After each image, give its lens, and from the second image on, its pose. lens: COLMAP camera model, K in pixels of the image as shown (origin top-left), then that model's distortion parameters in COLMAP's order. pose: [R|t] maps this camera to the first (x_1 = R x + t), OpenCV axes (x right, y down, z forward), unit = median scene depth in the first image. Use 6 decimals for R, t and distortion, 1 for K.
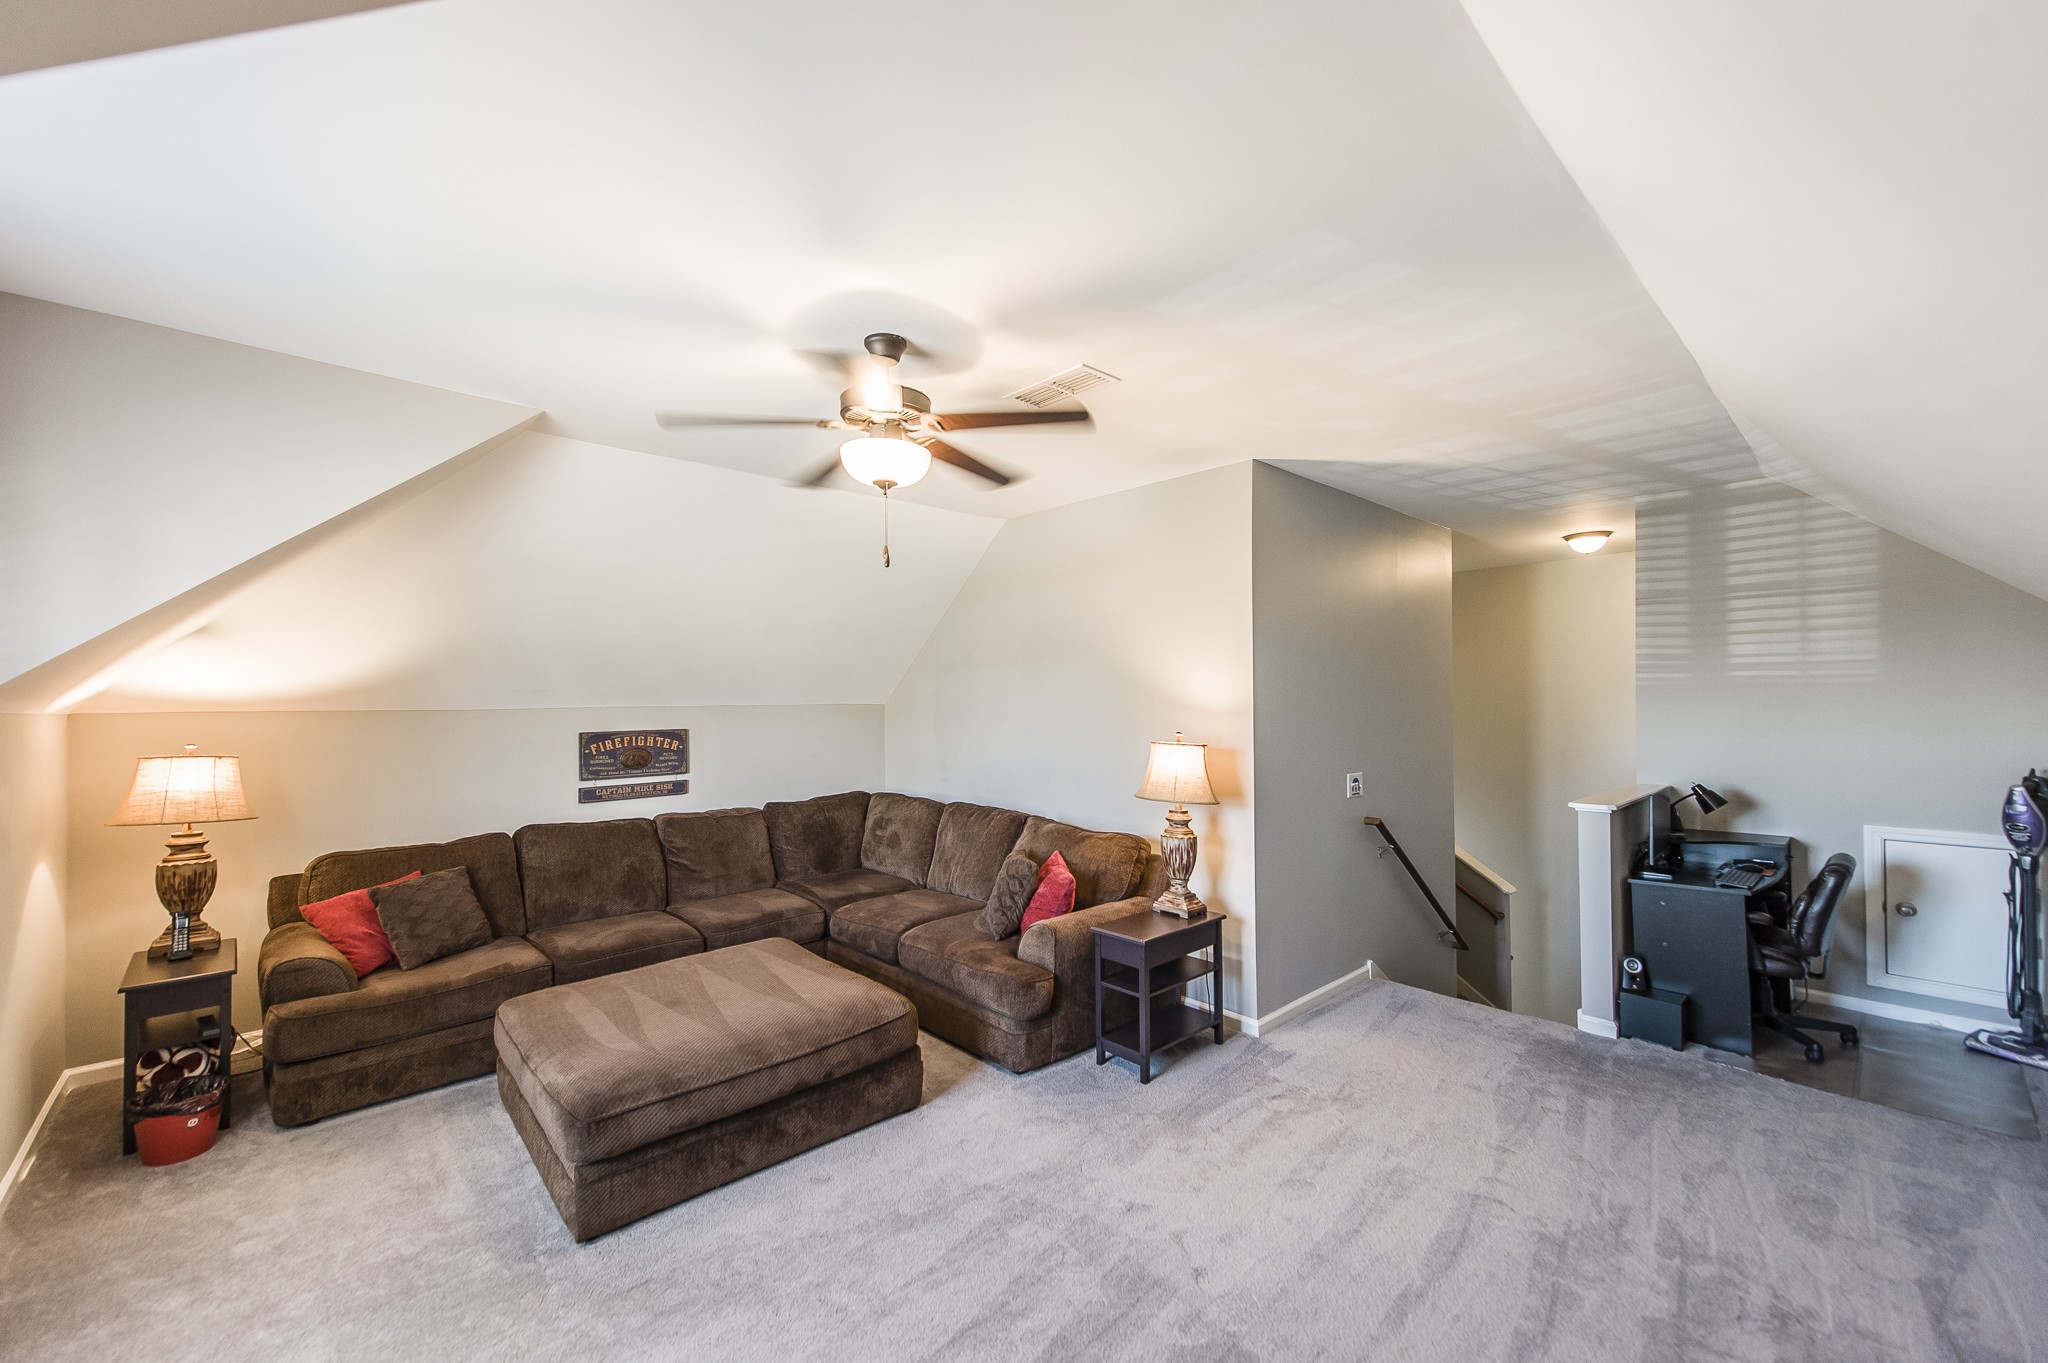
lens RADIAL K [[804.2, 0, 1020.0], [0, 804.2, 697.8], [0, 0, 1]] dist [0.017088, -0.005371]
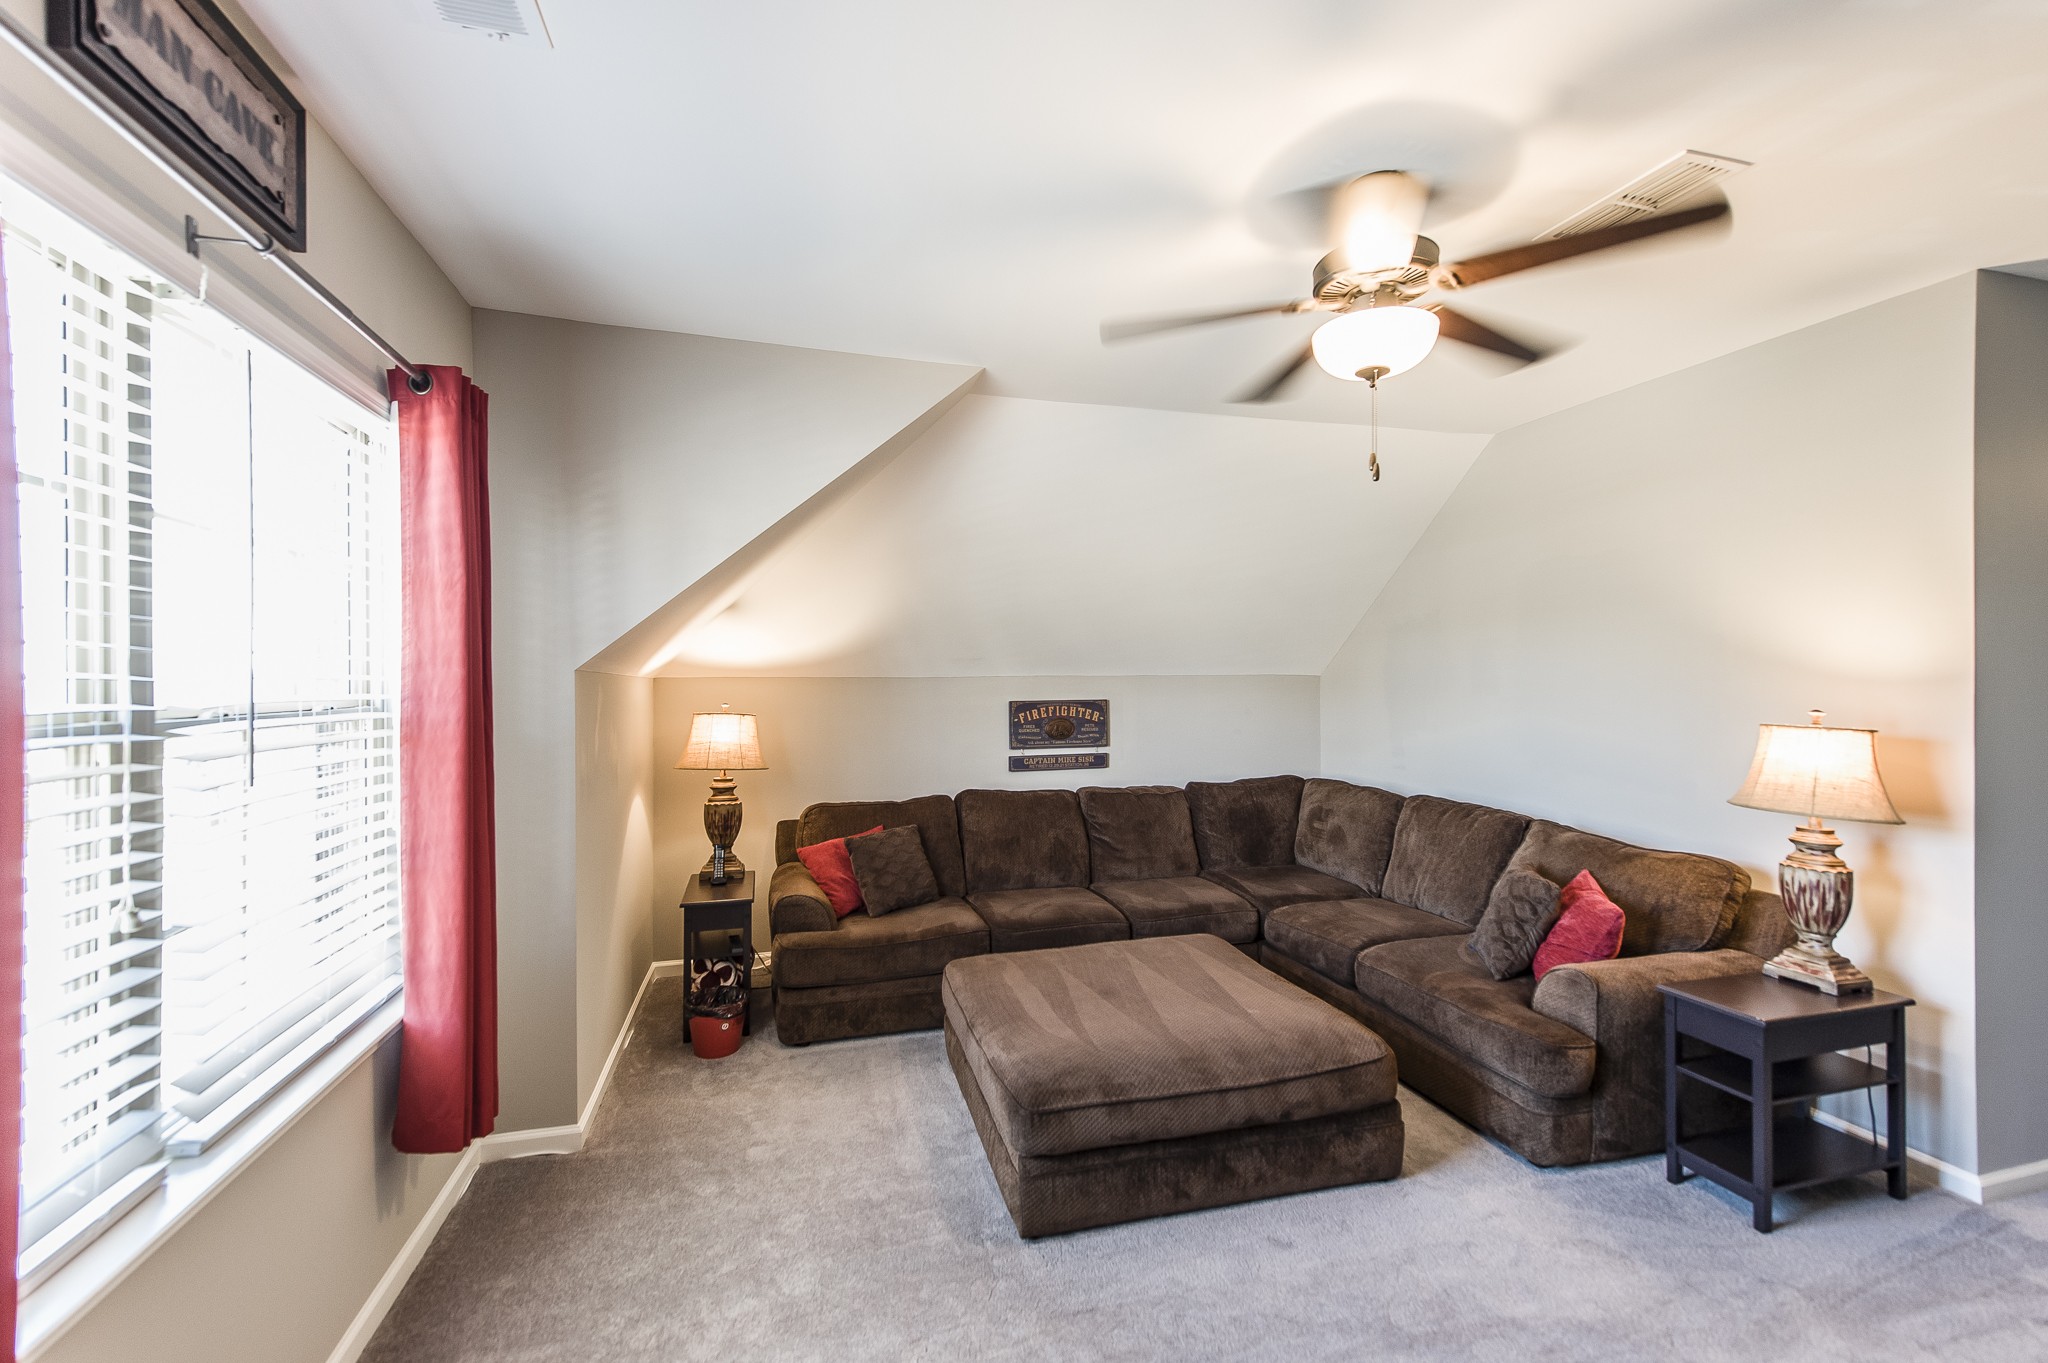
lens RADIAL K [[853.5, 0, 1022.6], [0, 853.5, 687.0], [0, 0, 1]] dist [0.021935, -0.007177]
pose [[0.890726, 0.005603, -0.454506, -0.062046], [-0.000380, 0.999933, 0.011581, 0.016751], [0.454541, -0.010143, 0.890668, 0.079794]]
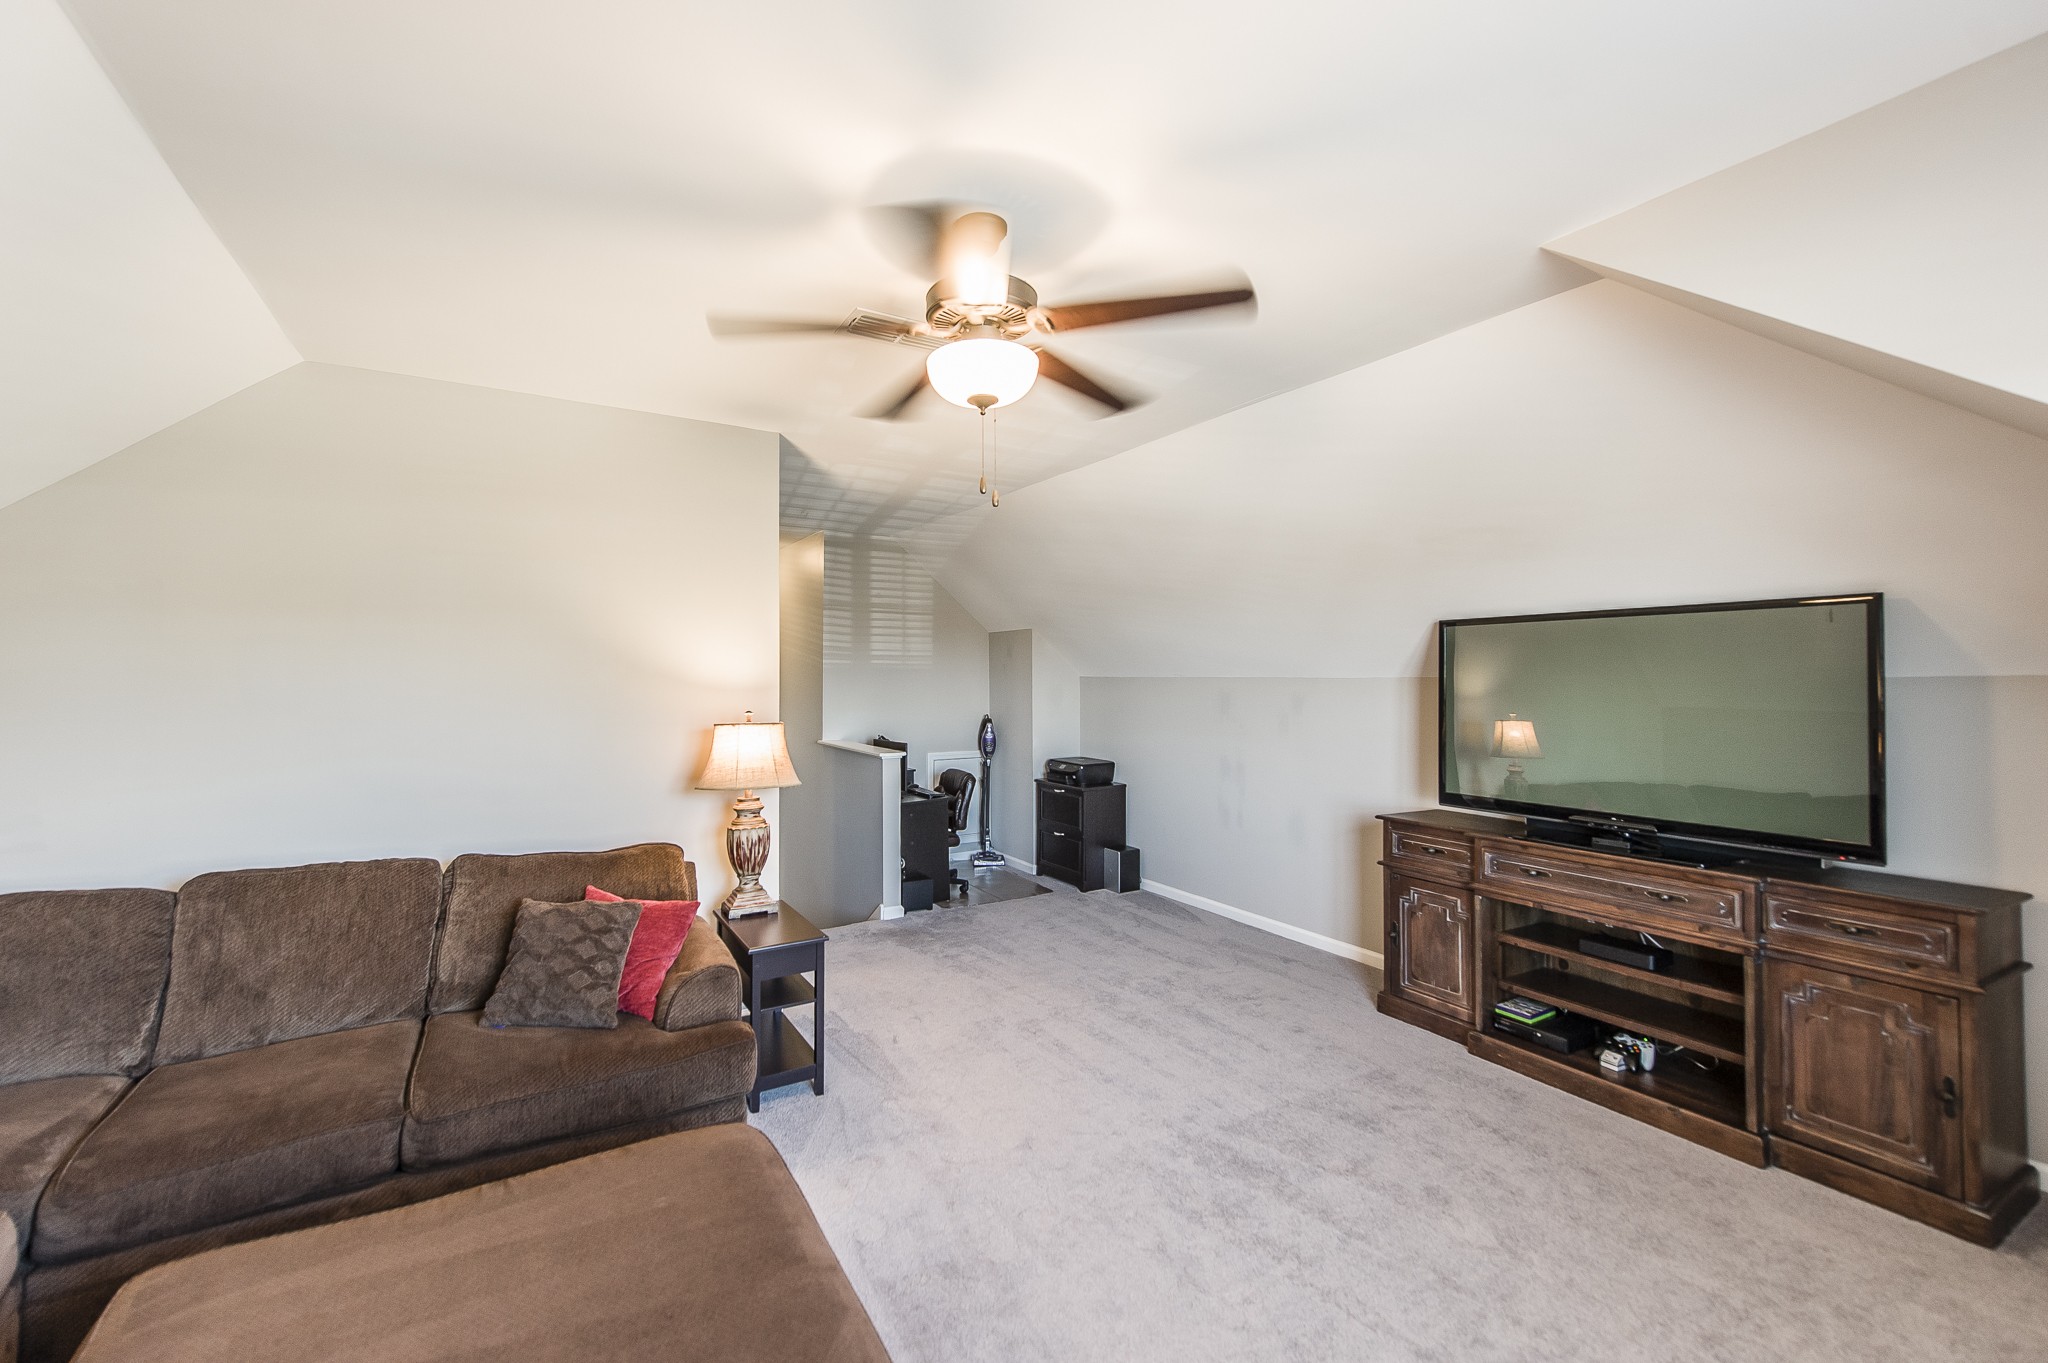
lens RADIAL K [[792.8, 0, 1015.8], [0, 792.8, 668.5], [0, 0, 1]] dist [0.000618, 0.000014]
pose [[0.223728, 0.017287, 0.974498, -0.627530], [-0.002562, 0.999850, -0.017149, 0.009135], [-0.974648, 0.001340, 0.223738, 0.534055]]
